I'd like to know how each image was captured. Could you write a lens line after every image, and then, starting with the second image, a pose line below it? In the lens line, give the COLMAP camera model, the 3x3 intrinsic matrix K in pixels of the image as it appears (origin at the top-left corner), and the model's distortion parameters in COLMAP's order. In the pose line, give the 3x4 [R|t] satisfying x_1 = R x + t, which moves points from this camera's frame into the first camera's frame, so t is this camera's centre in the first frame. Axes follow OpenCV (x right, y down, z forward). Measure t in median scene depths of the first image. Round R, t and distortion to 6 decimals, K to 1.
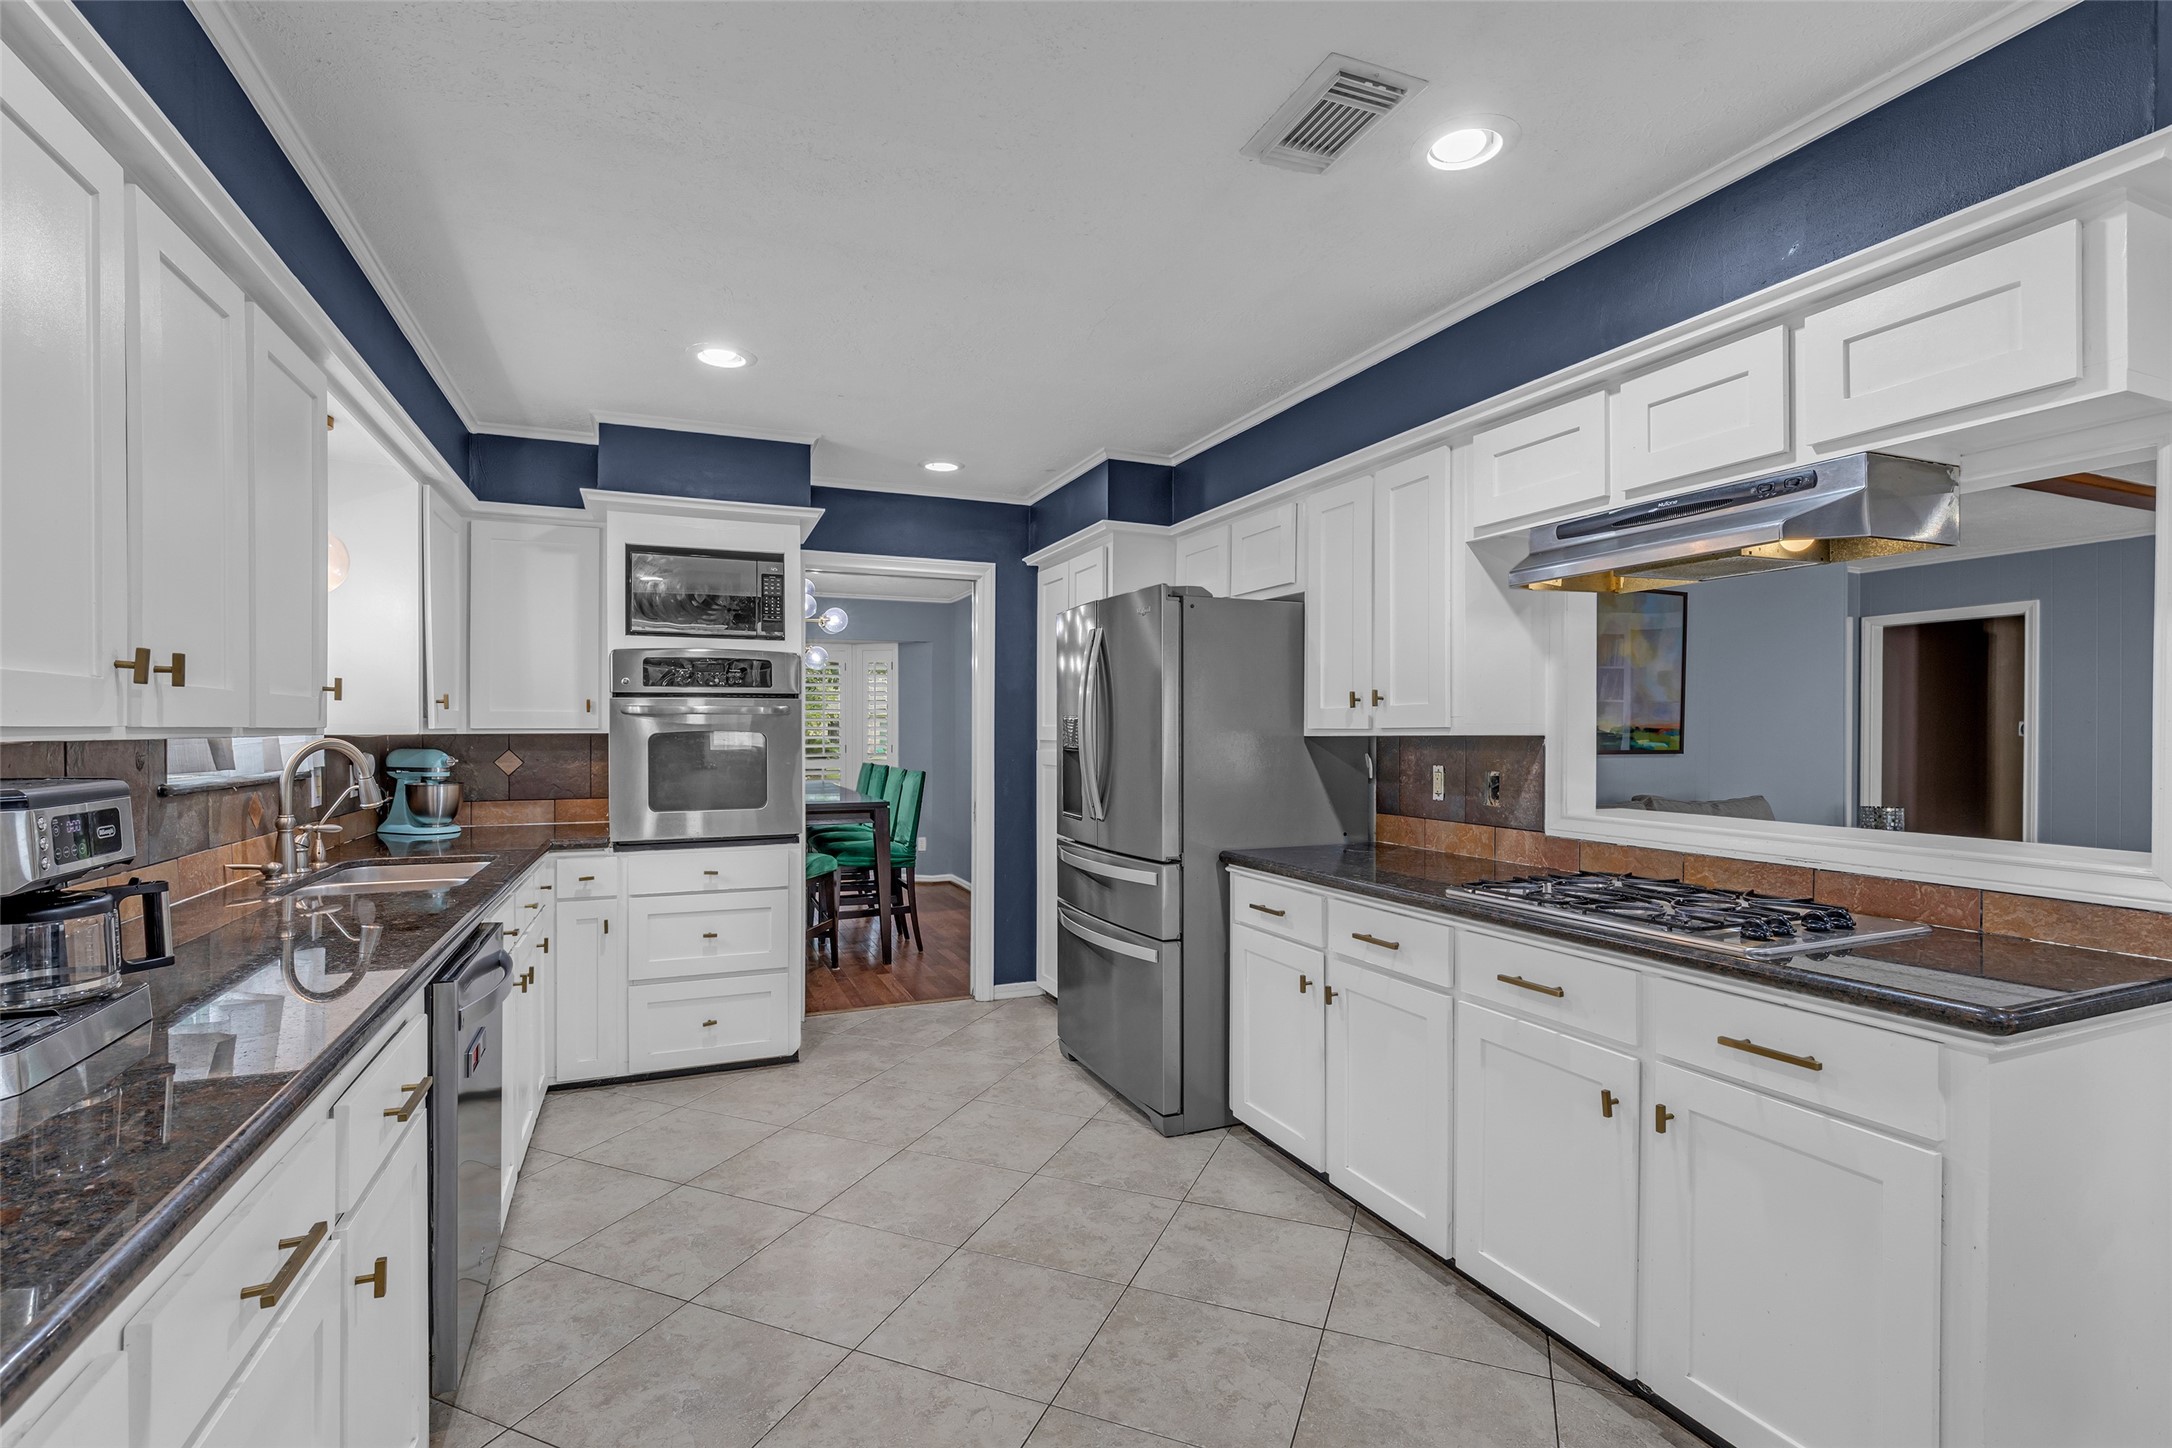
lens RADIAL K [[1004.0, 0, 1073.6], [0, 1004.0, 732.0], [0, 0, 1]] dist [-0.016468, 0.001430]
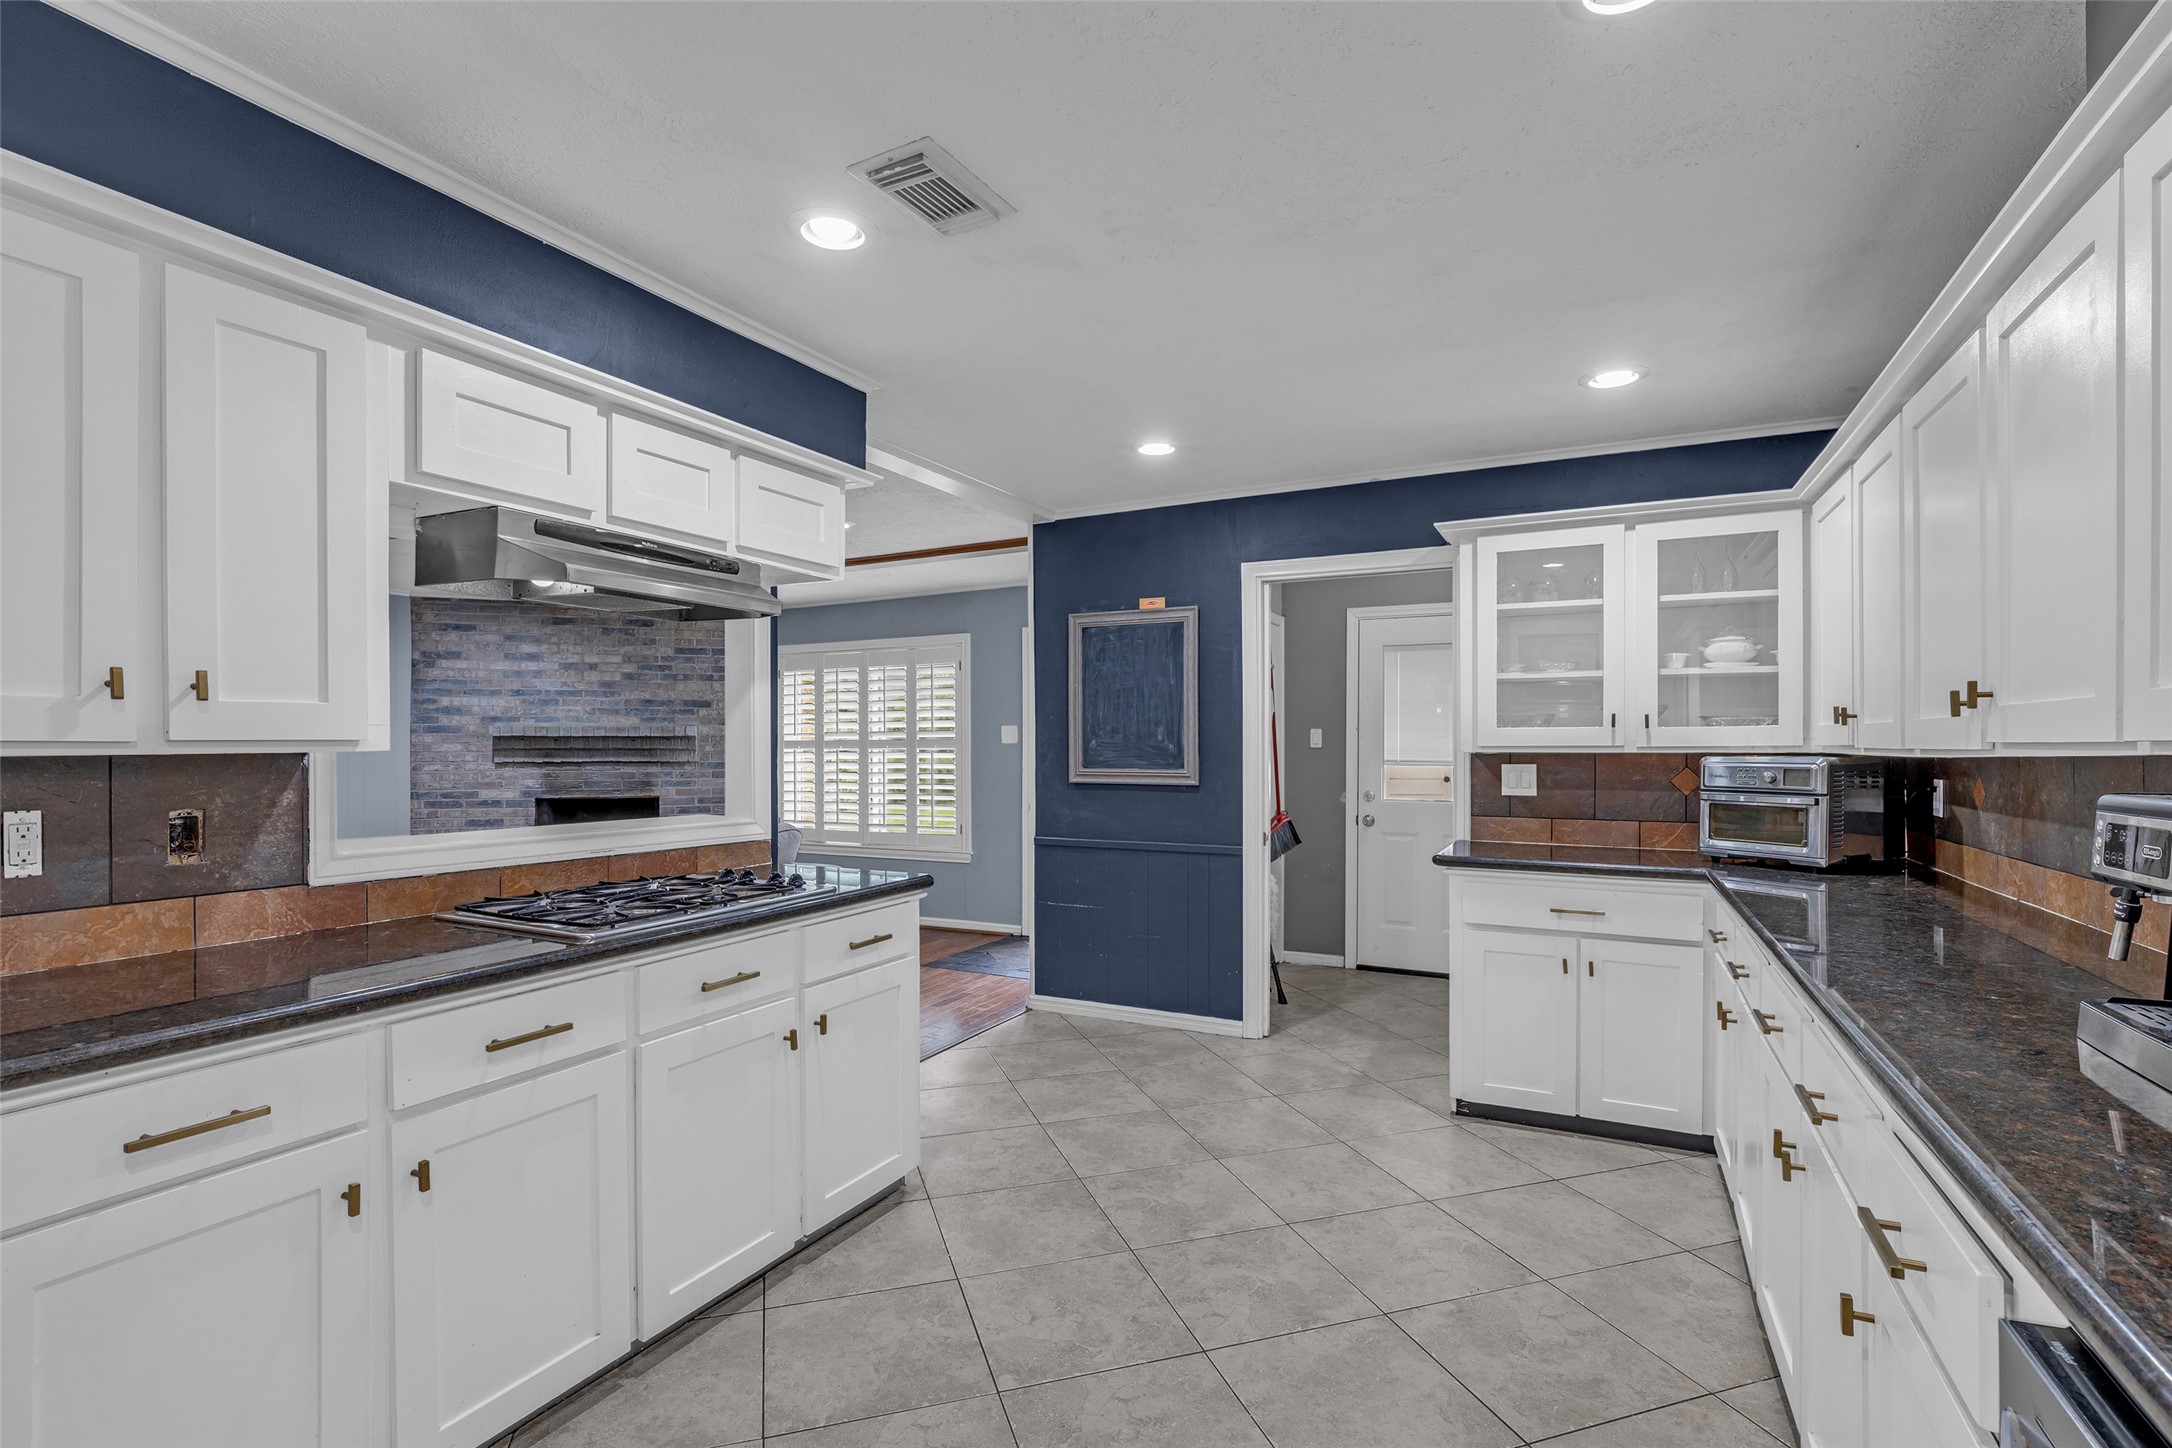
lens RADIAL K [[1004.0, 0, 1080.0], [0, 1004.0, 735.6], [0, 0, 1]] dist [-0.016468, 0.001430]
pose [[-0.650028, 0.002011, 0.759908, -0.473496], [-0.002011, 0.999988, -0.004367, -0.006377], [-0.759908, -0.004367, -0.650016, 1.100438]]
